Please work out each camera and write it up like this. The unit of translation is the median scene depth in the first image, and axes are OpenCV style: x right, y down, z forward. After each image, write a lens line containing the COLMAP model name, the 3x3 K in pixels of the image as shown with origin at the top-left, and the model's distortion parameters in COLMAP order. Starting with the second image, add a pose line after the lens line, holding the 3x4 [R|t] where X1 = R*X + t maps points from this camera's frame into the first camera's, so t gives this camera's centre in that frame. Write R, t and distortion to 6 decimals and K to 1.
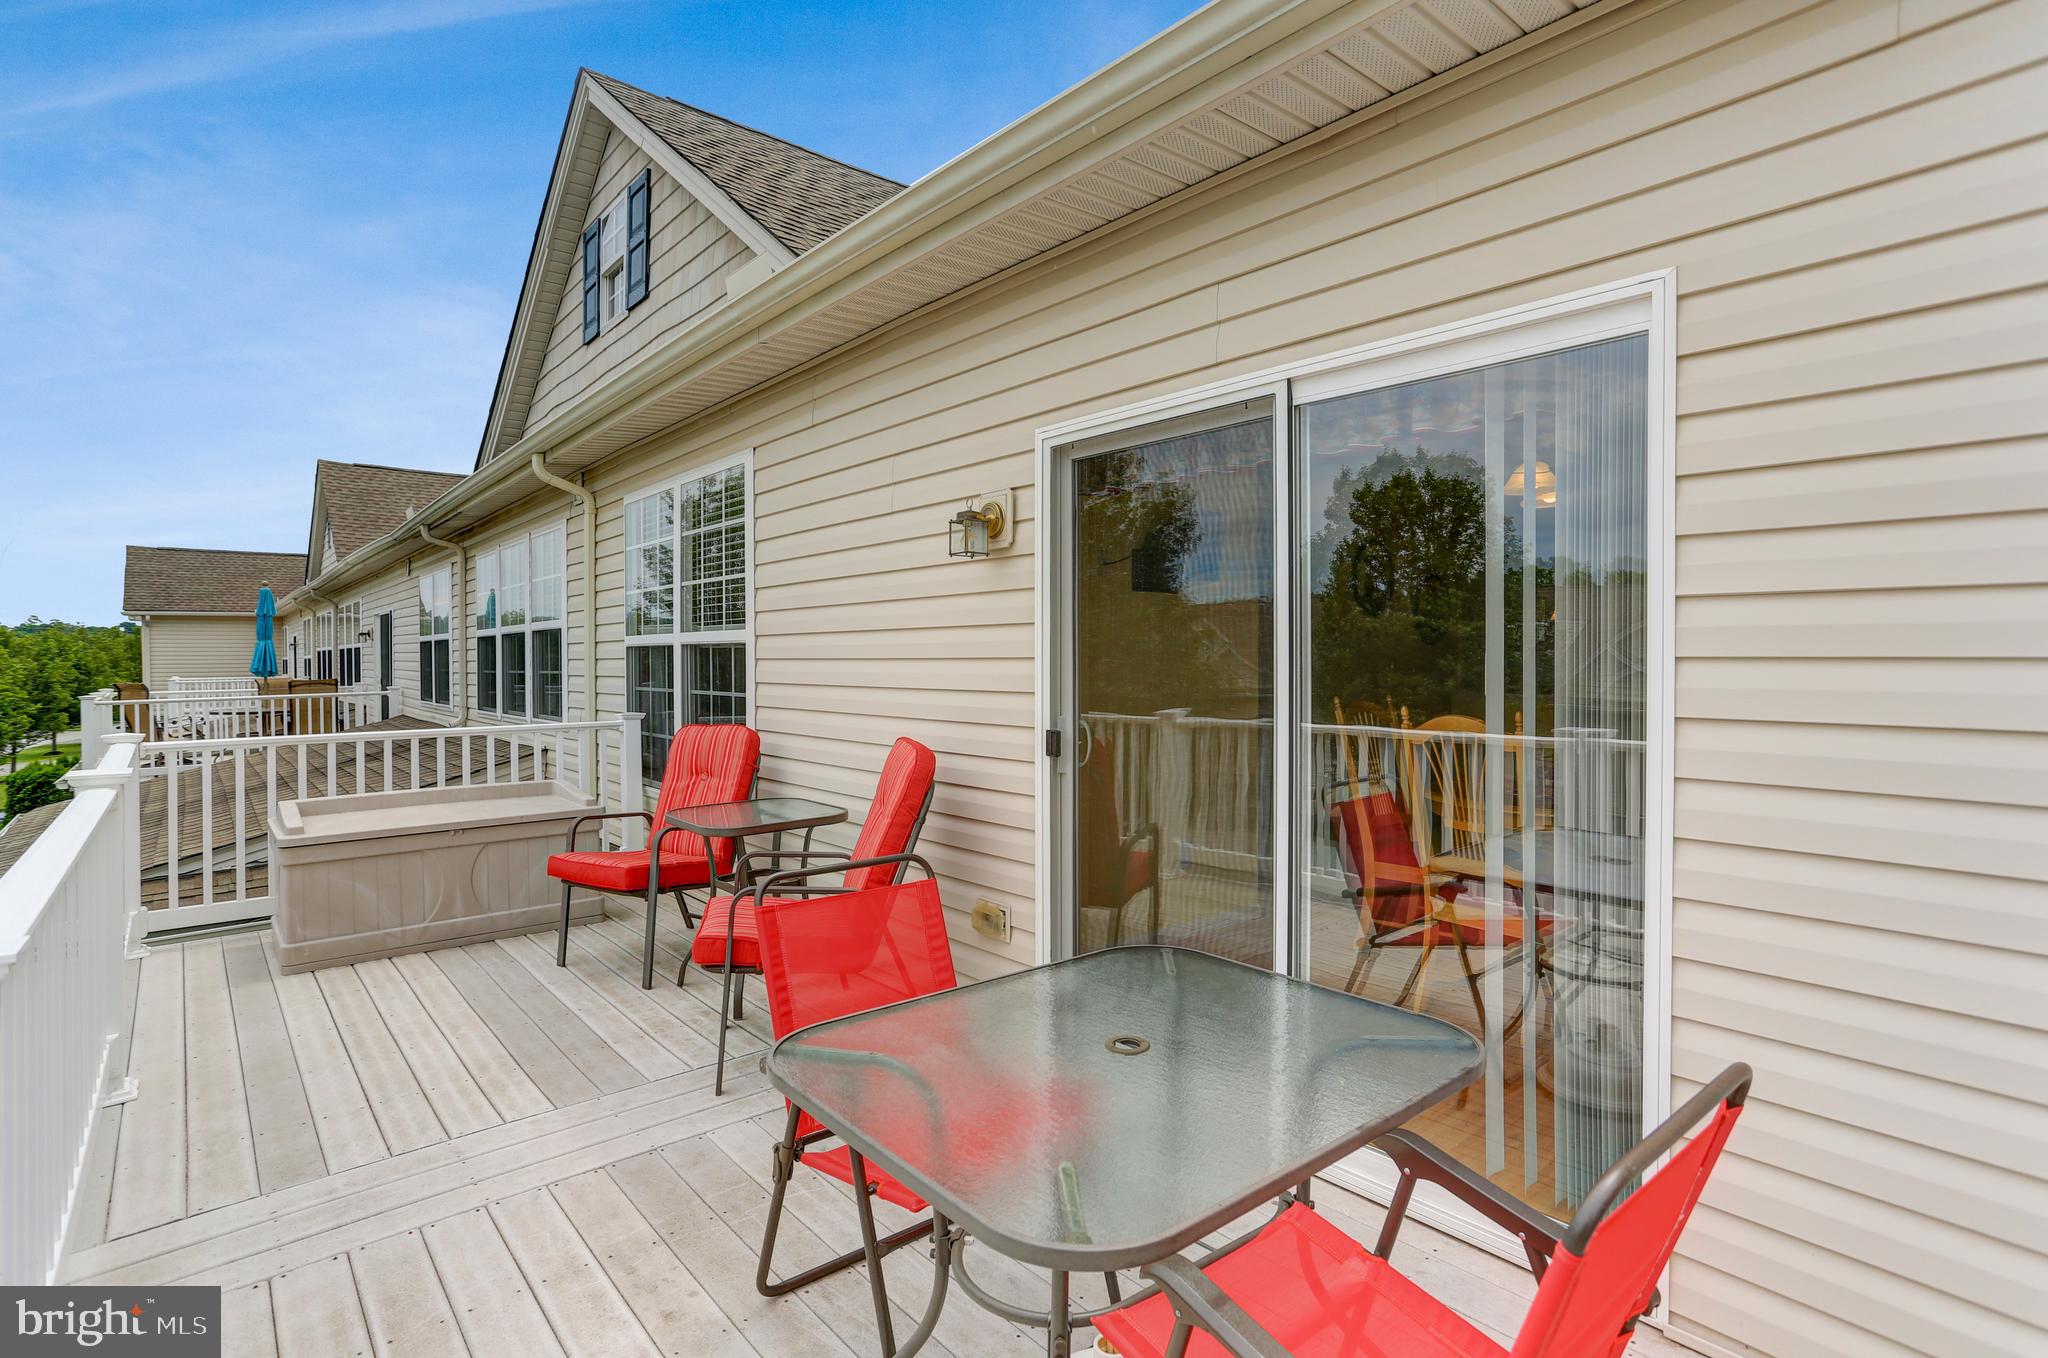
lens RADIAL K [[1051.9, 0, 1022.6], [0, 1051.9, 654.7], [0, 0, 1]] dist [-0.049946, 0.028954]
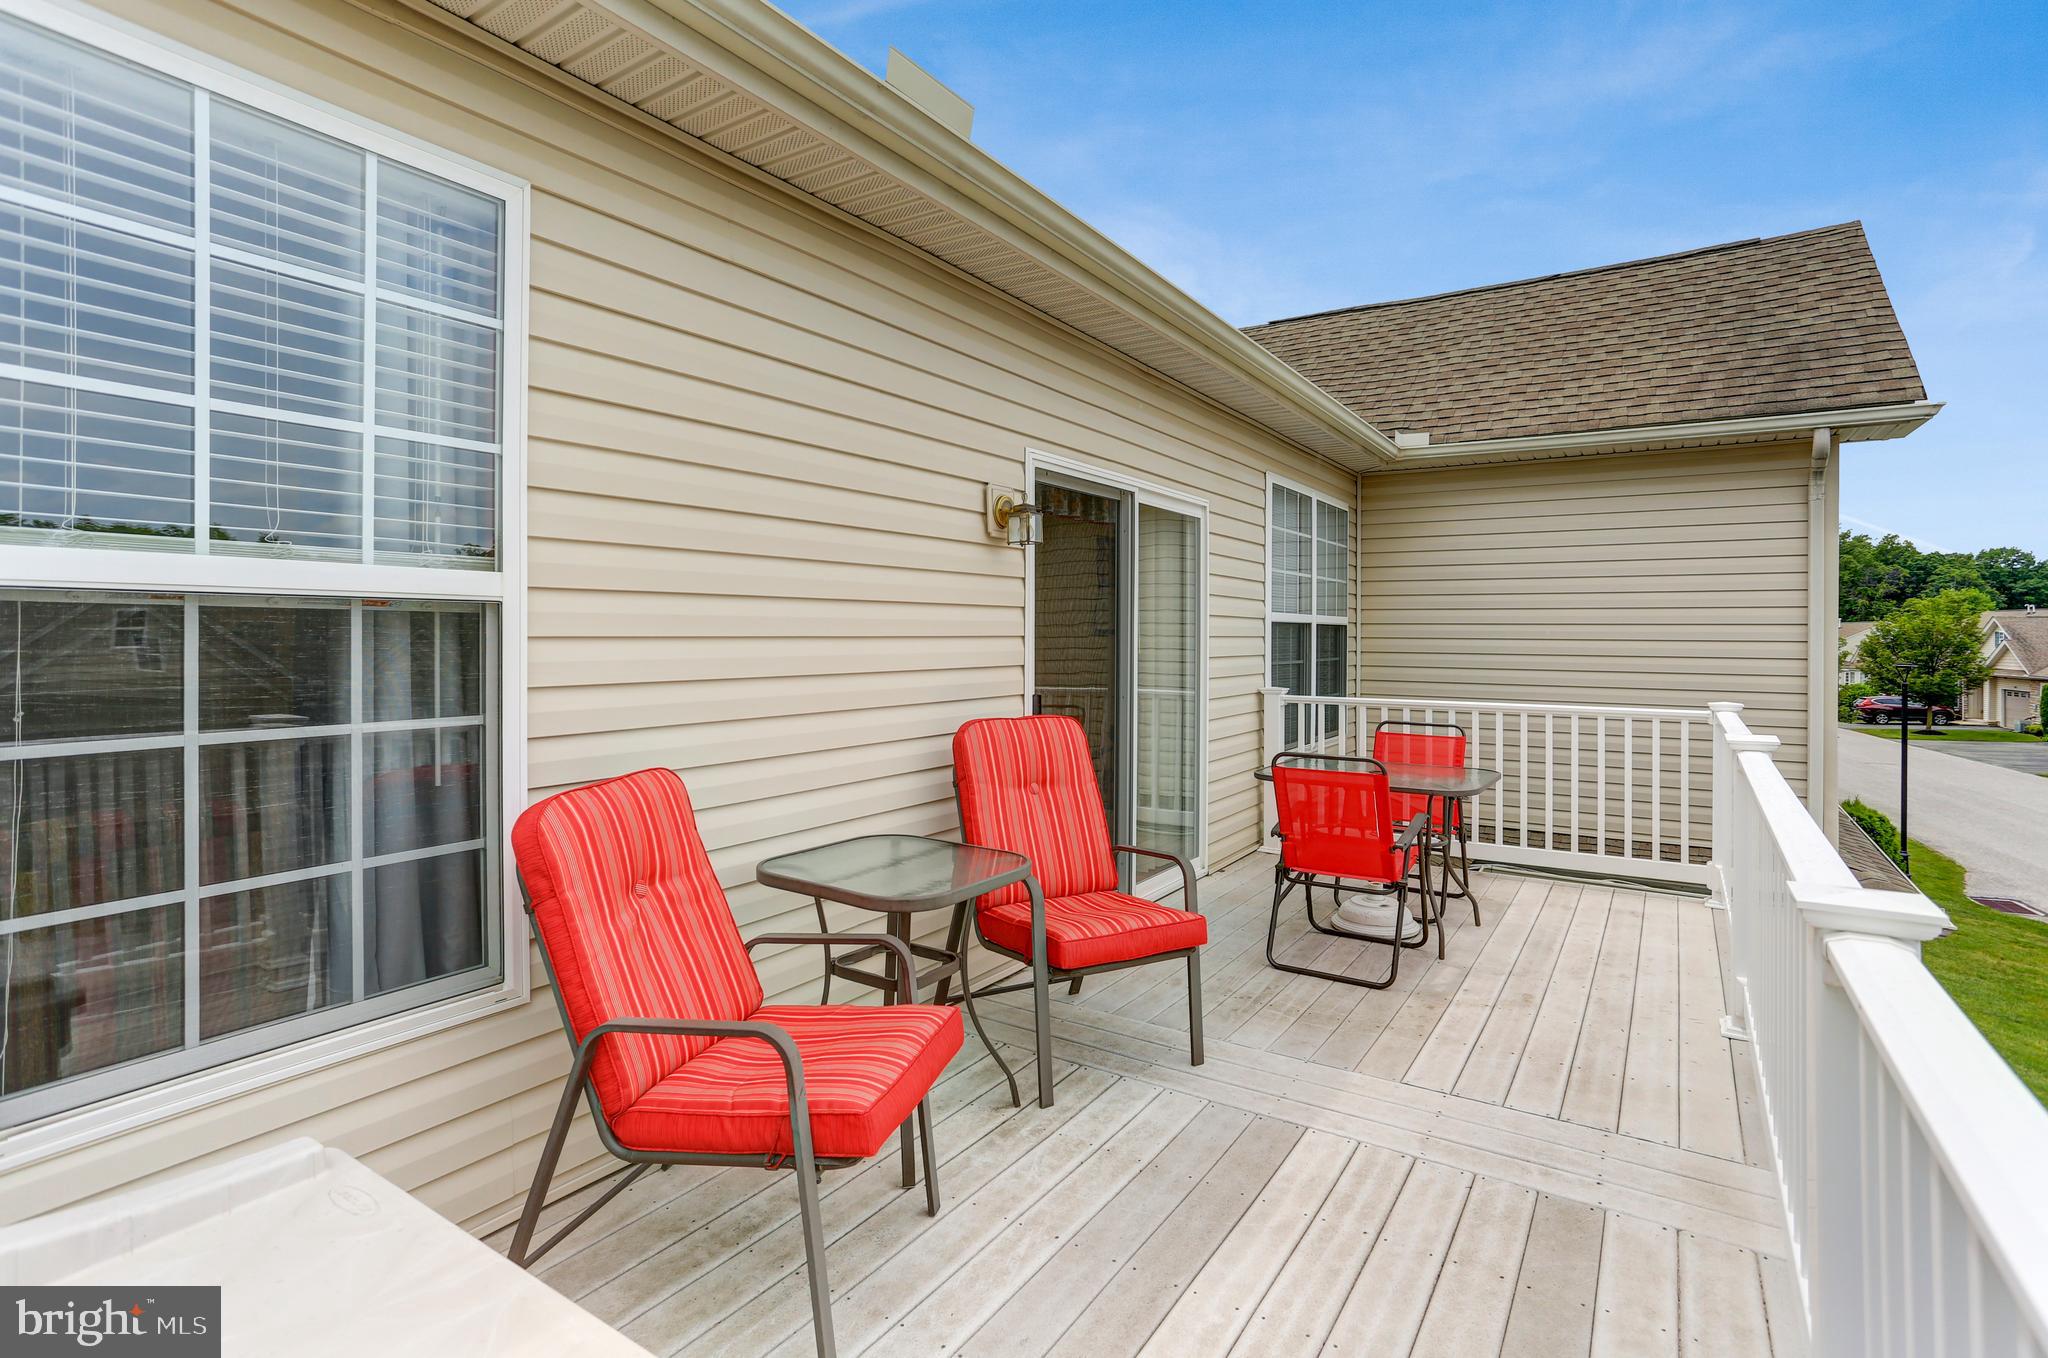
lens RADIAL K [[1051.9, 0, 1022.6], [0, 1051.9, 654.7], [0, 0, 1]] dist [-0.049946, 0.028954]
pose [[-0.323490, -0.010385, 0.946175, -0.925093], [0.001836, 0.999931, 0.011603, 0.006990], [-0.946230, 0.005490, -0.323449, 1.150576]]
